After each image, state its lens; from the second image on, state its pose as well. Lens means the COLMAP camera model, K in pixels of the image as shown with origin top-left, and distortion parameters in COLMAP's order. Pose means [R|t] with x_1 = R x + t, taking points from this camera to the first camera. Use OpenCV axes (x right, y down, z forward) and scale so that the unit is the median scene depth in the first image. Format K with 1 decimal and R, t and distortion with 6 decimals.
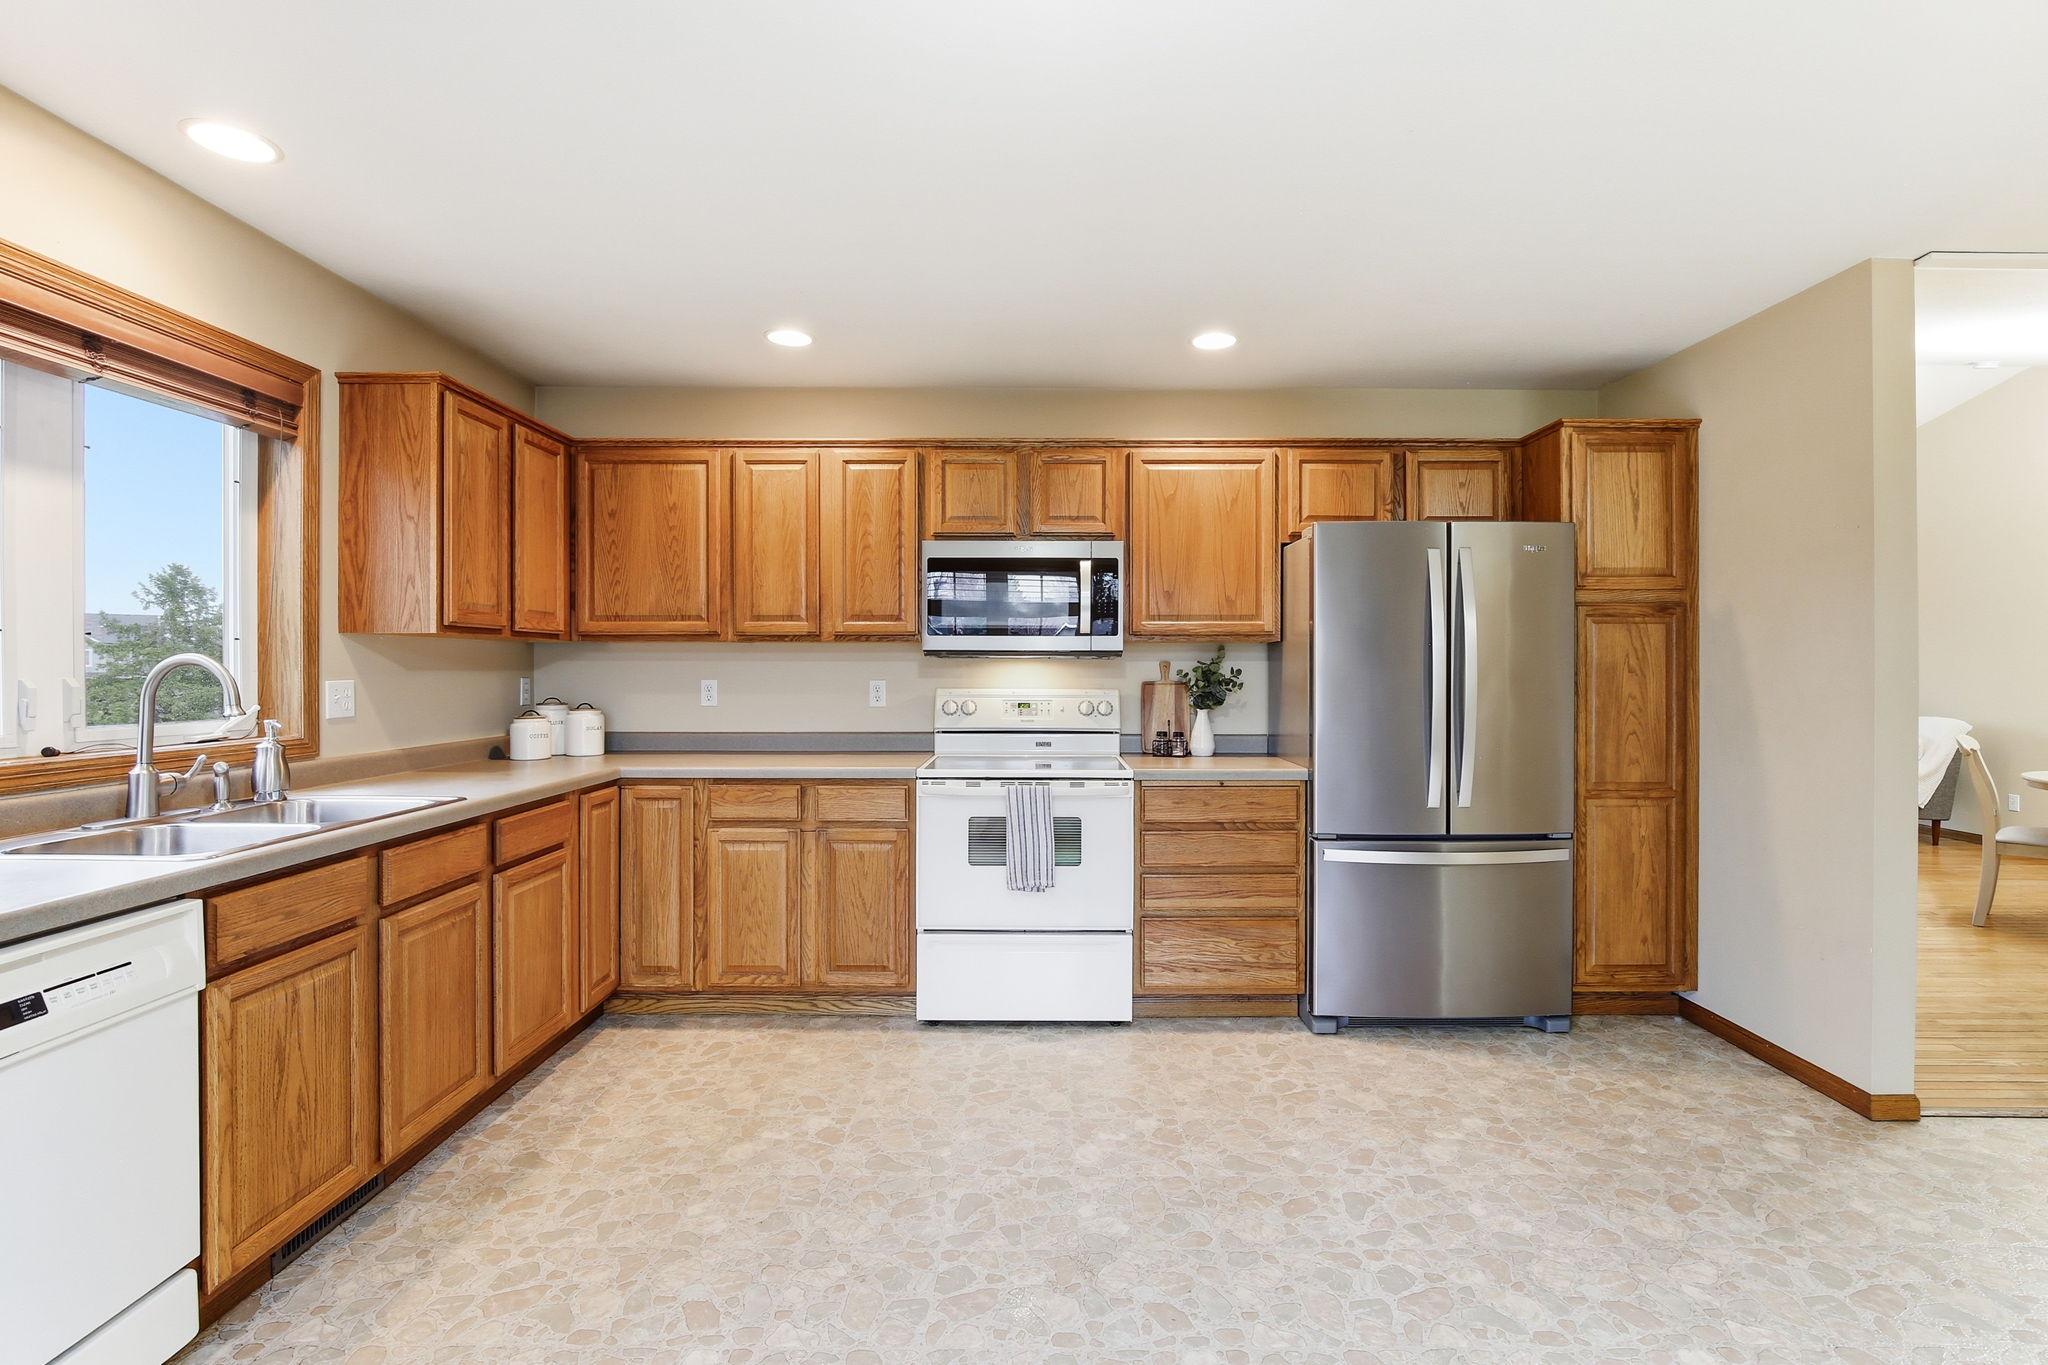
lens RADIAL K [[945.9, 0, 1008.2], [0, 945.9, 667.1], [0, 0, 1]] dist [-0.004524, 0.000008]
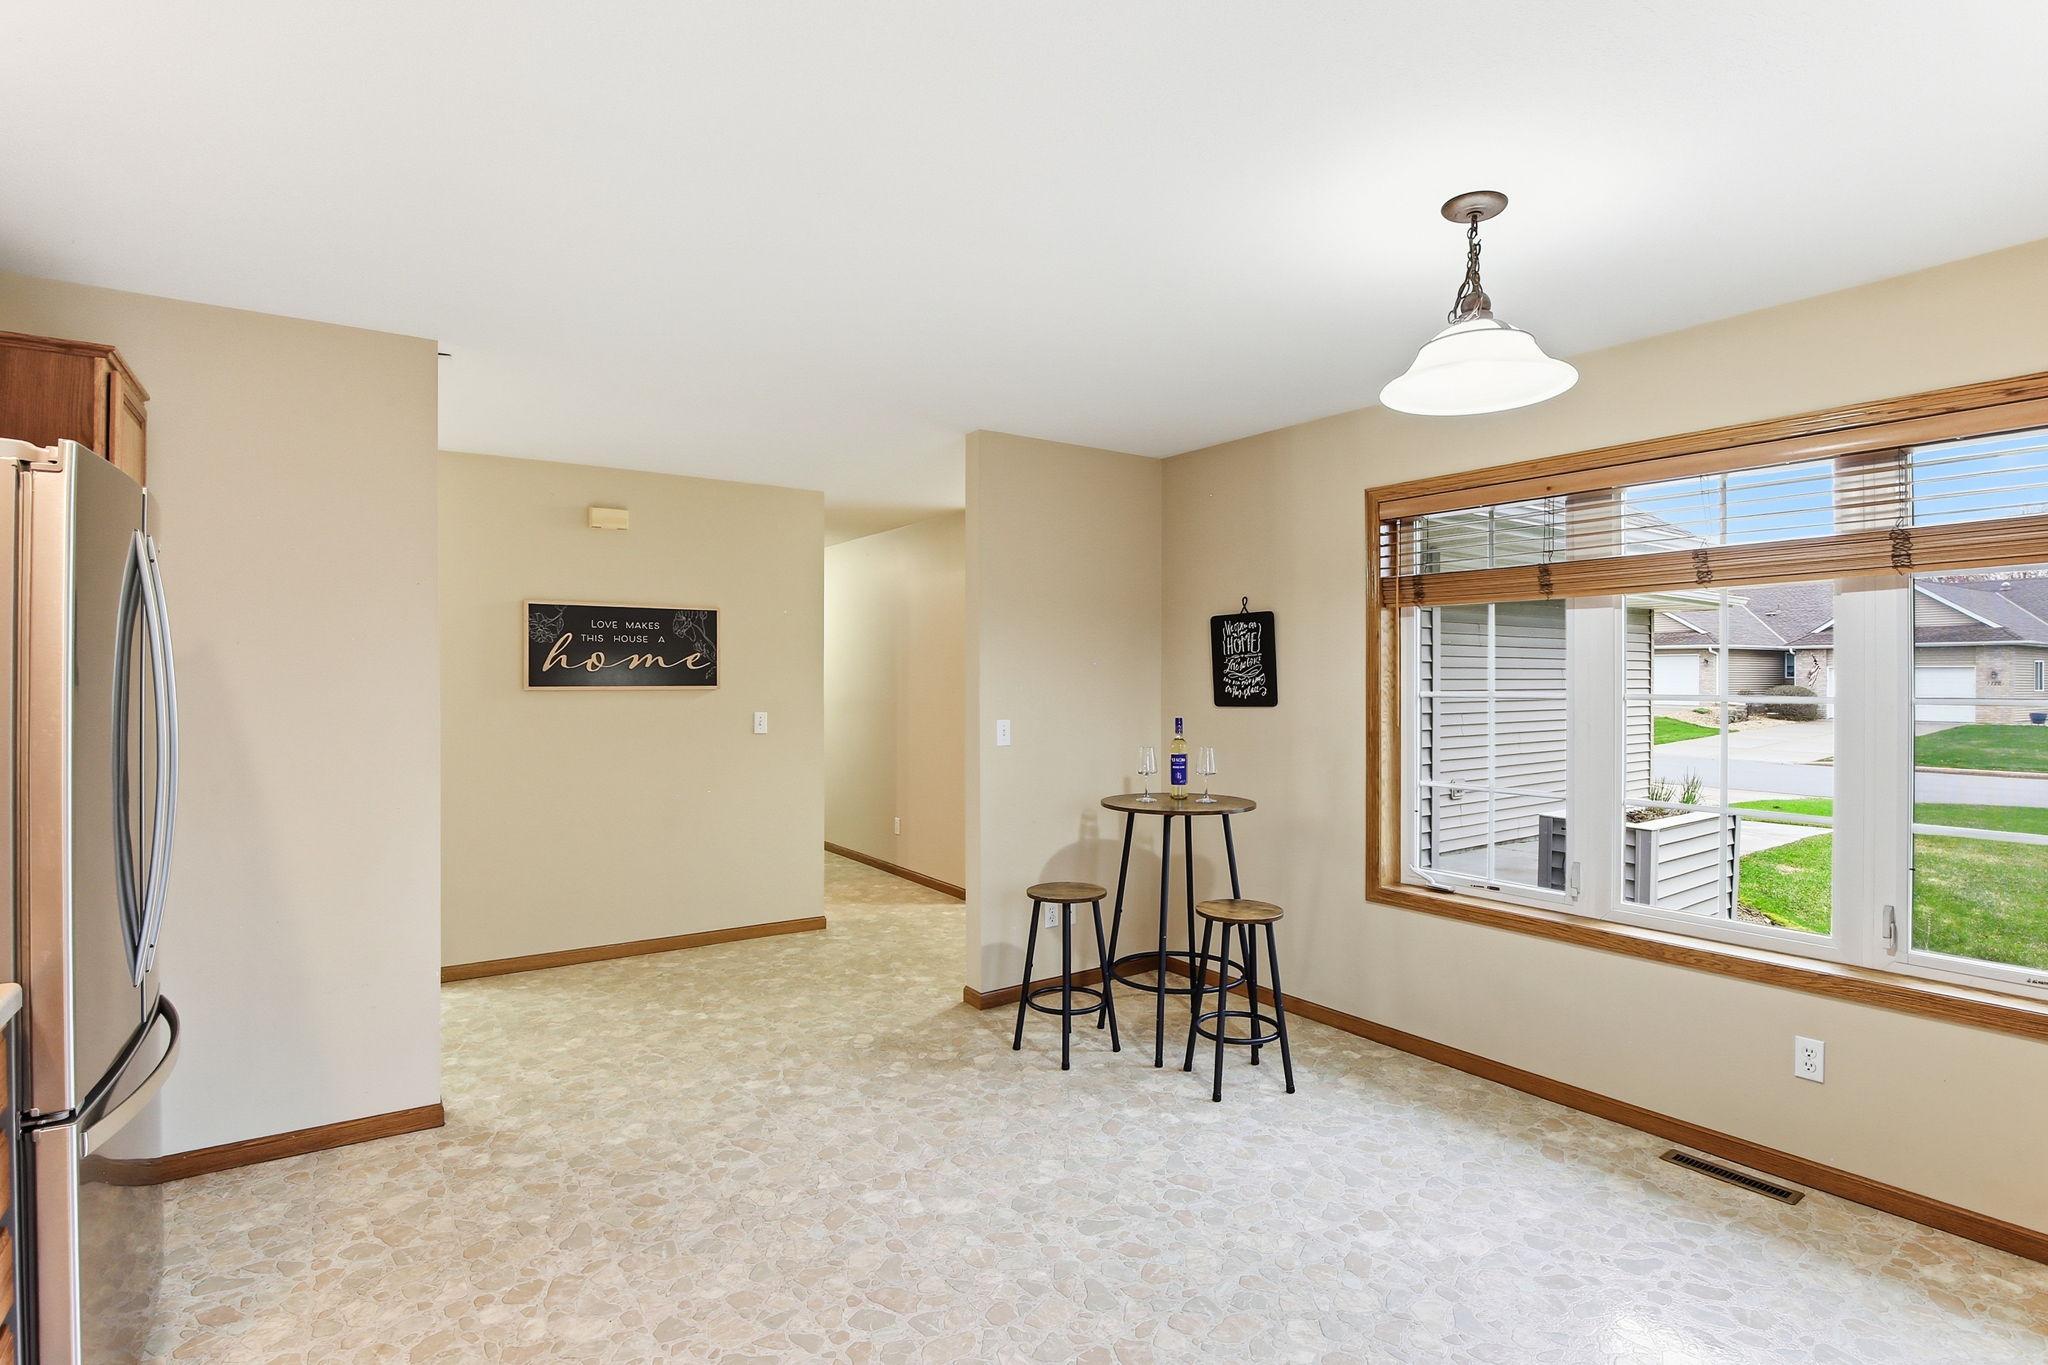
lens RADIAL K [[1041.4, 0, 1024.0], [0, 1041.4, 682.5], [0, 0, 1]] dist [-0.039448, -0.000020]
pose [[-0.607915, -0.007753, 0.793964, -0.339060], [-0.003772, 0.999969, 0.006876, -0.038254], [-0.793993, 0.001186, -0.607926, 0.899380]]
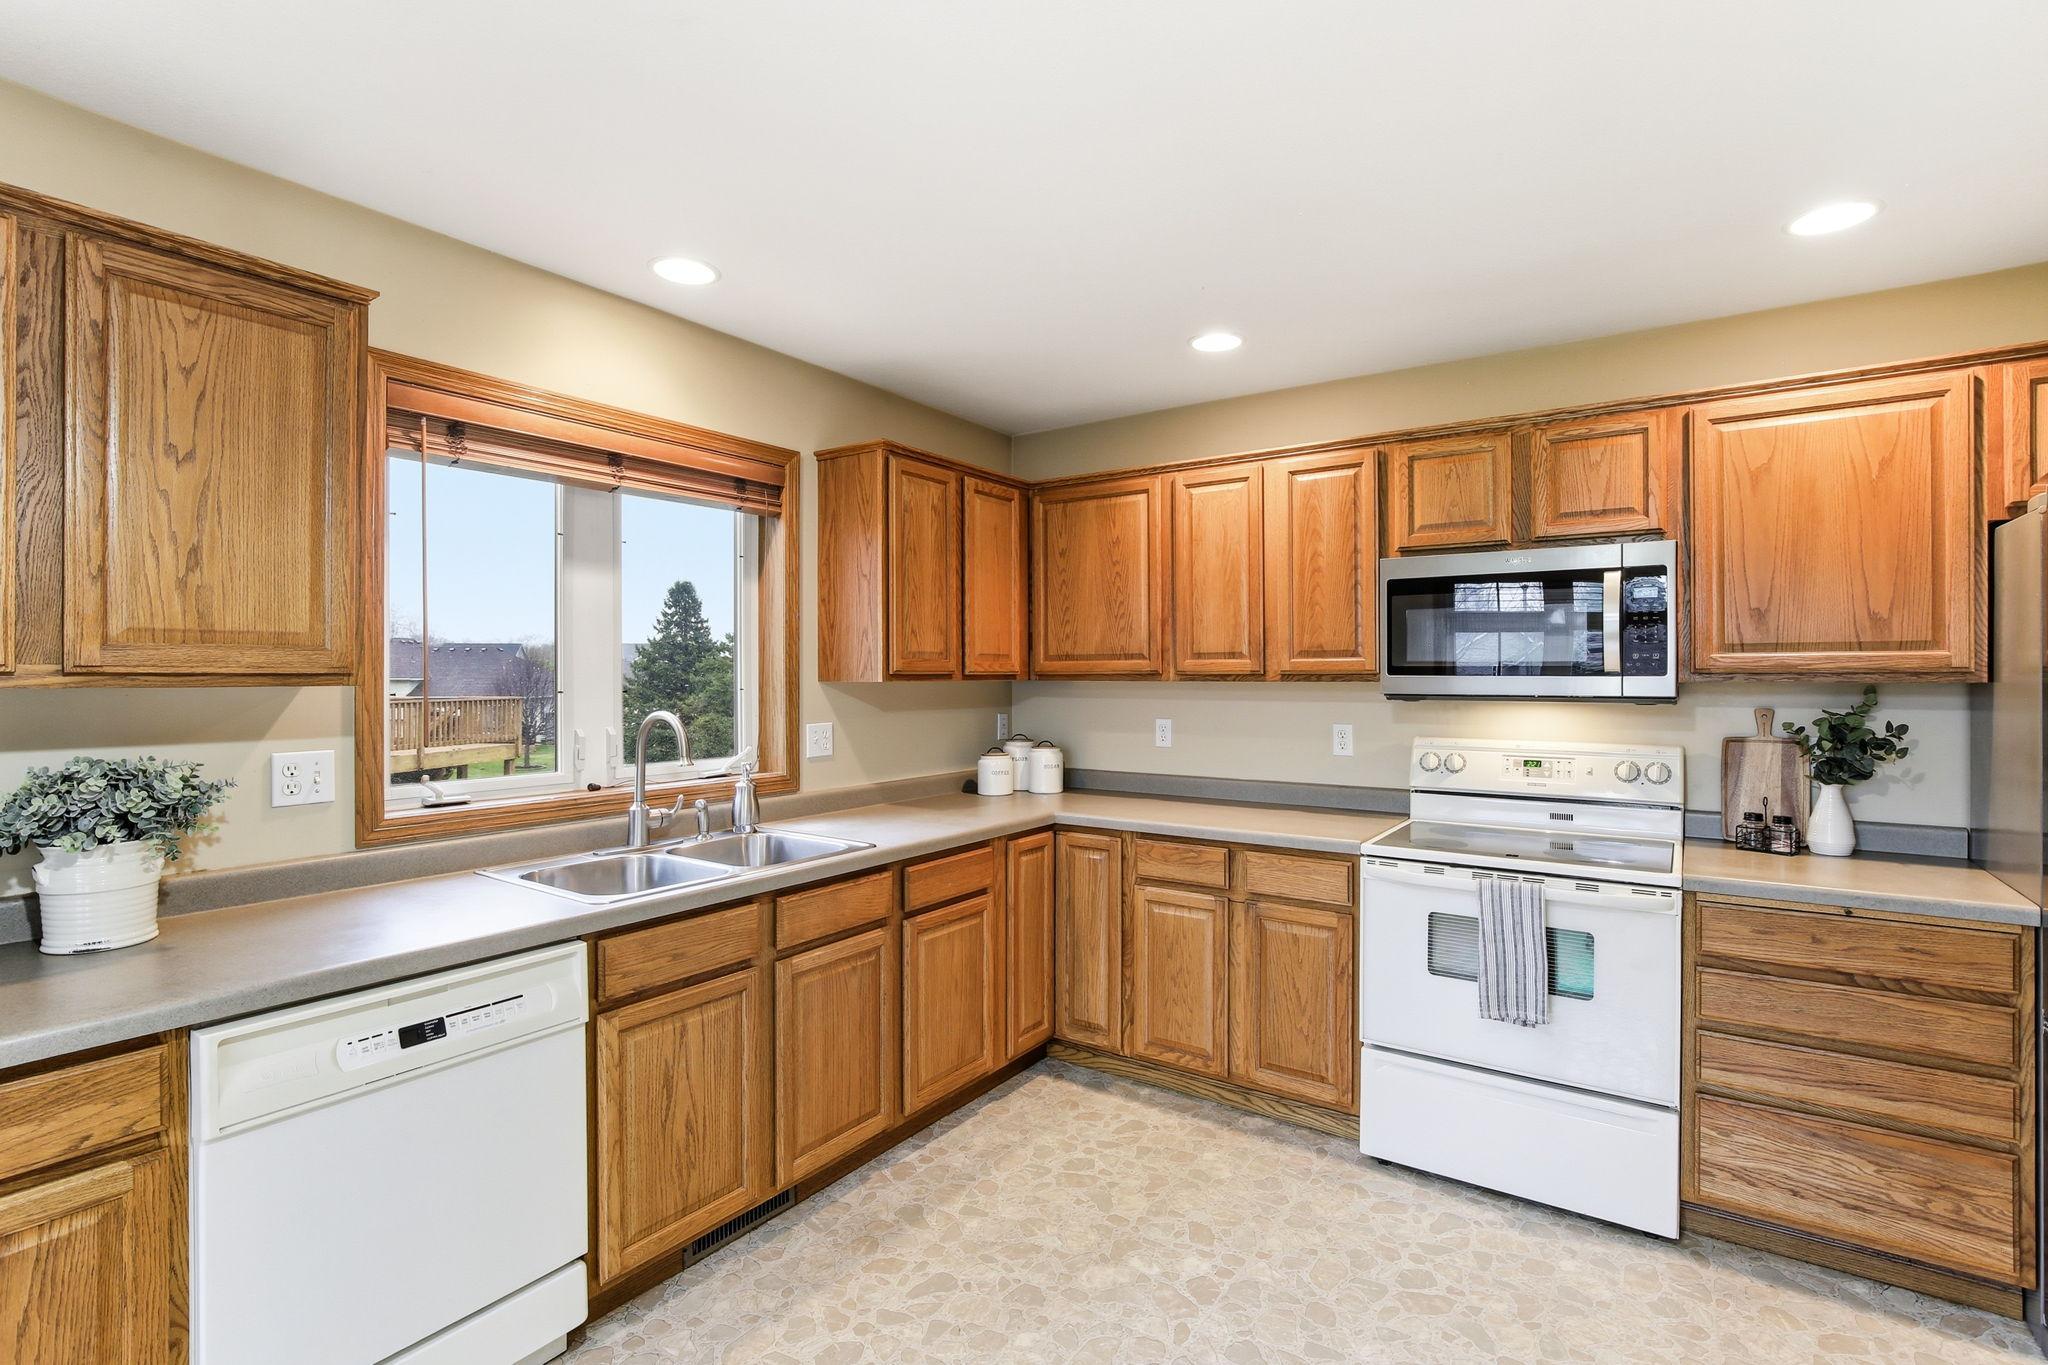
lens RADIAL K [[936.1, 0, 1031.4], [0, 936.1, 676.5], [0, 0, 1]] dist [-0.019942, 0.006405]
pose [[0.836709, -0.003181, -0.547639, 0.106811], [0.003786, 0.999993, -0.000024, -0.036985], [0.547635, -0.002053, 0.836715, 0.180021]]
